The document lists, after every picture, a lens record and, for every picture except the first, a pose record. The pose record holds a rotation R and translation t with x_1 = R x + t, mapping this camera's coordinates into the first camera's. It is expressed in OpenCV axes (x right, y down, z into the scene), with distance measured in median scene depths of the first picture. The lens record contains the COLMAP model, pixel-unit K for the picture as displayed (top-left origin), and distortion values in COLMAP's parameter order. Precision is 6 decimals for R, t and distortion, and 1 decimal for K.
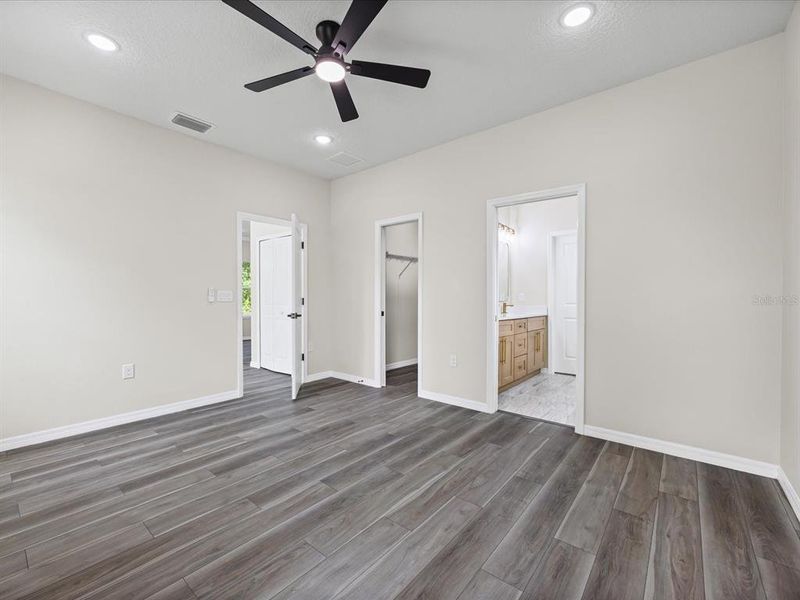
lens RADIAL K [[349.5, 0, 396.6], [0, 349.5, 300.8], [0, 0, 1]] dist [-0.001834, 0.000132]
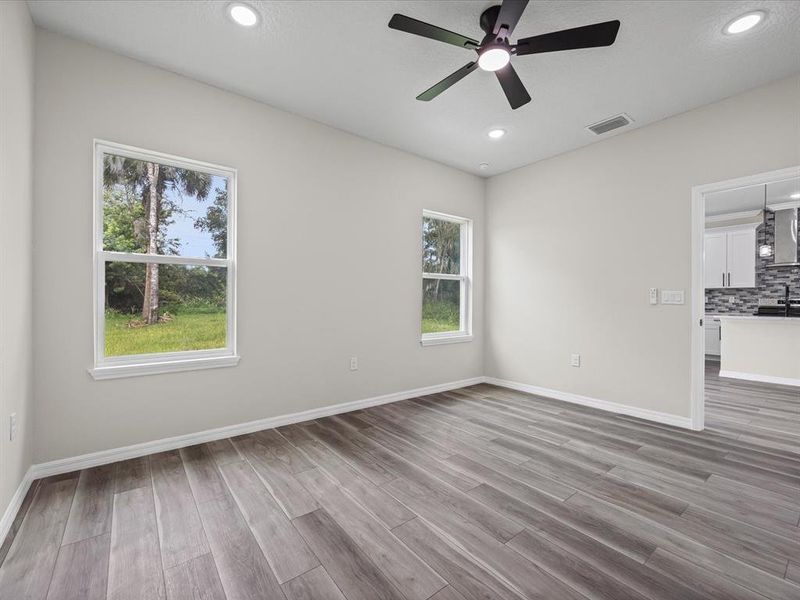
lens RADIAL K [[349.5, 0, 396.6], [0, 349.5, 300.8], [0, 0, 1]] dist [-0.001834, 0.000132]
pose [[-0.220819, 0.003336, -0.975309, 0.694762], [-0.010185, 0.999932, 0.005726, -0.006217], [0.975262, 0.011198, -0.220770, 0.839111]]
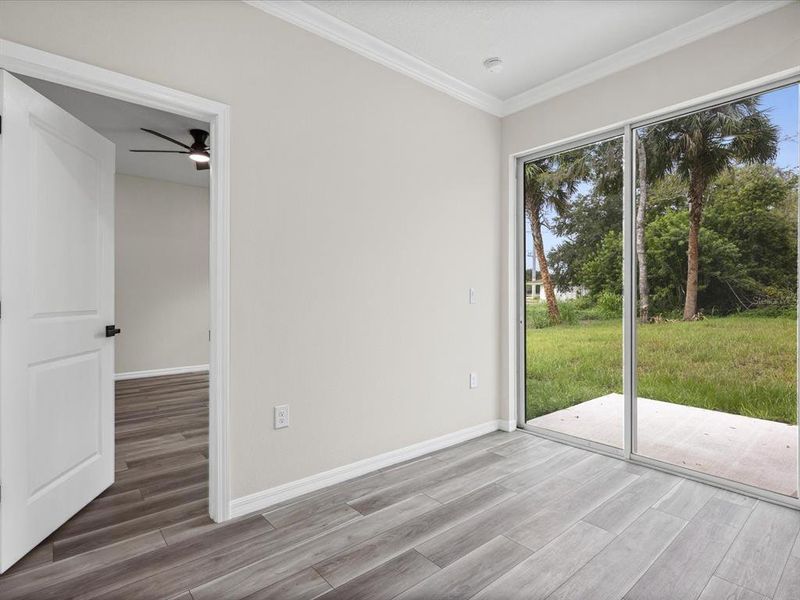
lens RADIAL K [[411.1, 0, 410.5], [0, 411.1, 290.5], [0, 0, 1]] dist [0.001191, 0.000493]
pose [[-0.987547, -0.002032, 0.157312, -1.264461], [-0.003038, 0.999976, -0.006155, -0.020297], [-0.157296, -0.006556, -0.987530, 2.390292]]
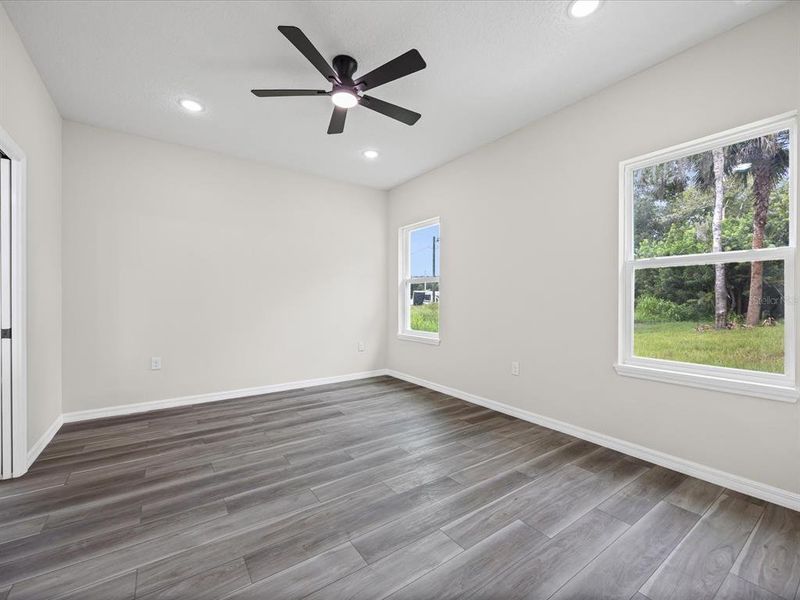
lens RADIAL K [[340.3, 0, 400.0], [0, 340.3, 300.0], [0, 0, 1]] dist [-0.001946, -0.000222]
pose [[-0.966049, -0.003021, 0.258340, -0.565627], [-0.001657, 0.999984, 0.005496, -0.014718], [-0.258352, 0.004882, -0.966038, 1.766323]]
